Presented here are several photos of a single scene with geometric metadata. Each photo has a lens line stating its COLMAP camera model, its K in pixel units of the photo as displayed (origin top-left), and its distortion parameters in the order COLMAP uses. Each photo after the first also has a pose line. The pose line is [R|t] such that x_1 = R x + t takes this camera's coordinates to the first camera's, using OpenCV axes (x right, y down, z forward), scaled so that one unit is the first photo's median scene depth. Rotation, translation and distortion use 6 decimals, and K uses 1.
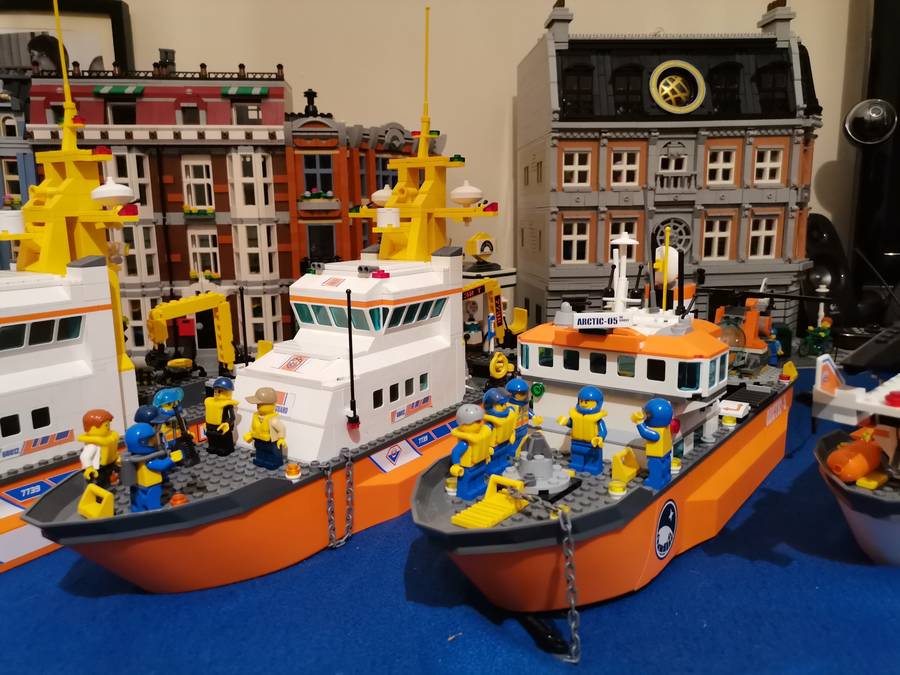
lens RADIAL K [[684.9, 0, 450.4], [0, 684.9, 339.0], [0, 0, 1]] dist [0.038150, -0.031301]
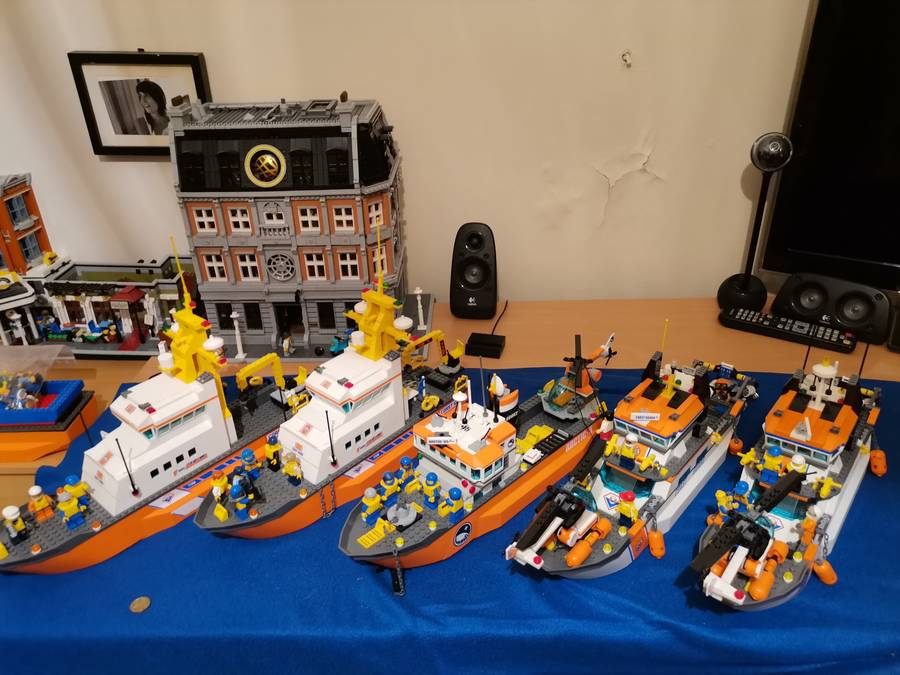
lens RADIAL K [[679.1, 0, 450.5], [0, 679.1, 340.0], [0, 0, 1]] dist [0.041046, -0.027493]
pose [[0.990865, 0.054680, -0.123273, 0.226959], [-0.011913, 0.946027, 0.323869, -0.462107], [0.134329, -0.319442, 0.938037, -0.393155]]
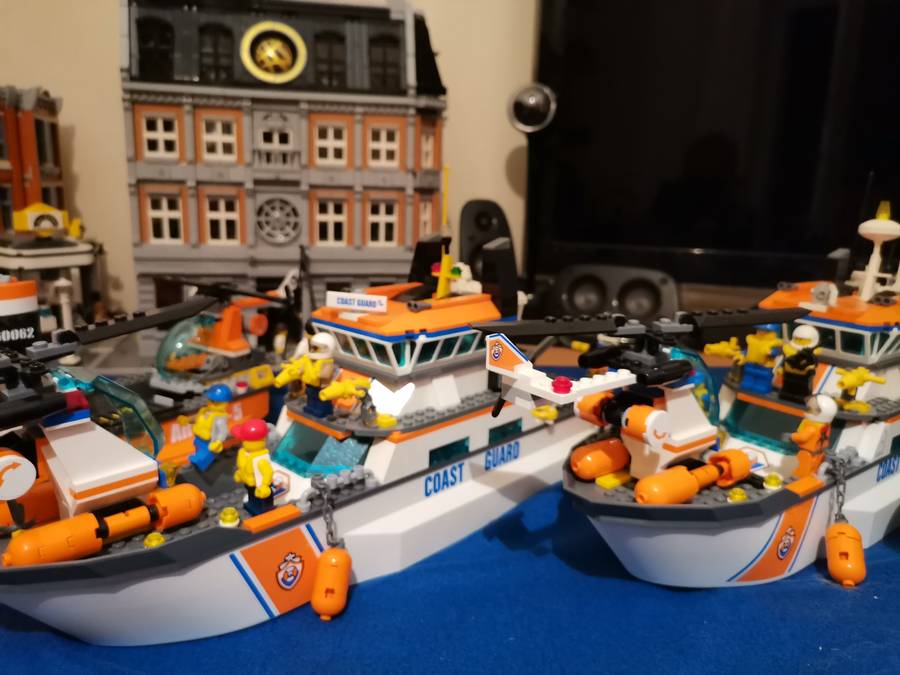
lens RADIAL K [[700.8, 0, 450.0], [0, 700.8, 337.5], [0, 0, 1]] dist [0.007674, -0.004502]
pose [[0.989287, 0.017267, 0.144961, 0.429899], [-0.023219, 0.998951, 0.039470, -0.033464], [-0.144127, -0.042413, 0.988650, 0.039637]]
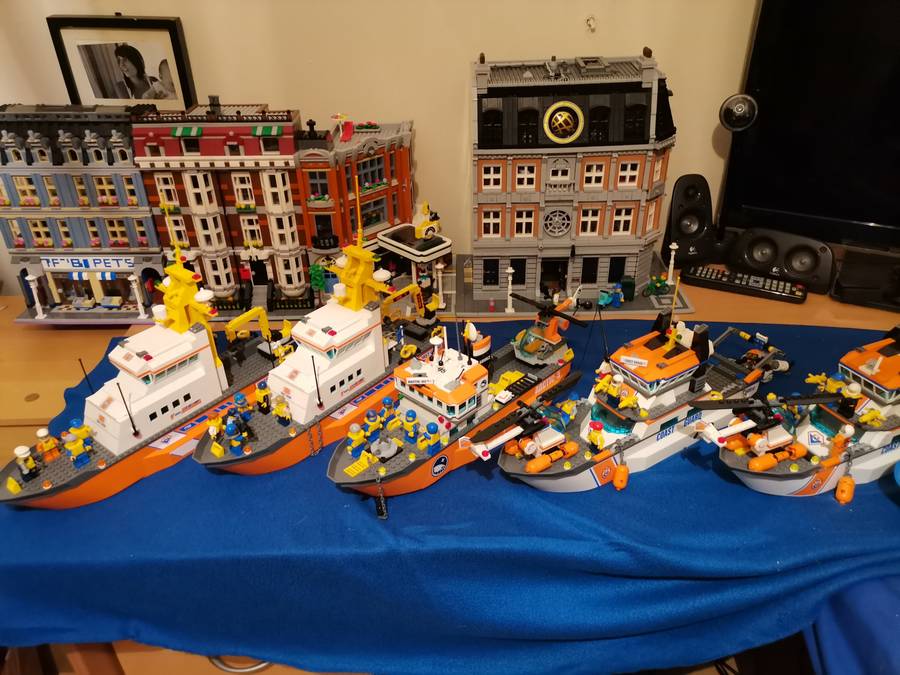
lens RADIAL K [[675.1, 0, 449.4], [0, 675.1, 341.9], [0, 0, 1]] dist [0.042326, -0.028272]
pose [[0.994897, 0.045675, -0.089968, 0.241421], [-0.009382, 0.929686, 0.368234, -0.456372], [0.100461, -0.365511, 0.925370, -0.478907]]
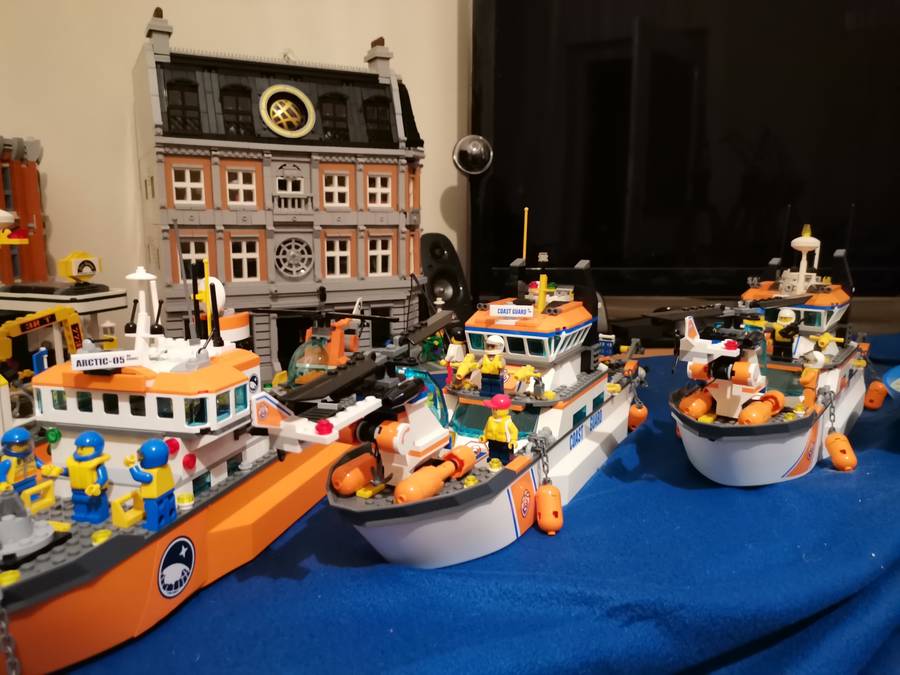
lens RADIAL K [[684.9, 0, 450.4], [0, 684.9, 339.0], [0, 0, 1]] dist [0.038150, -0.031301]
pose [[0.919321, -0.048434, 0.390516, 0.134030], [0.051071, 0.998688, 0.003636, -0.016686], [-0.390180, 0.016602, 0.920589, -0.036970]]
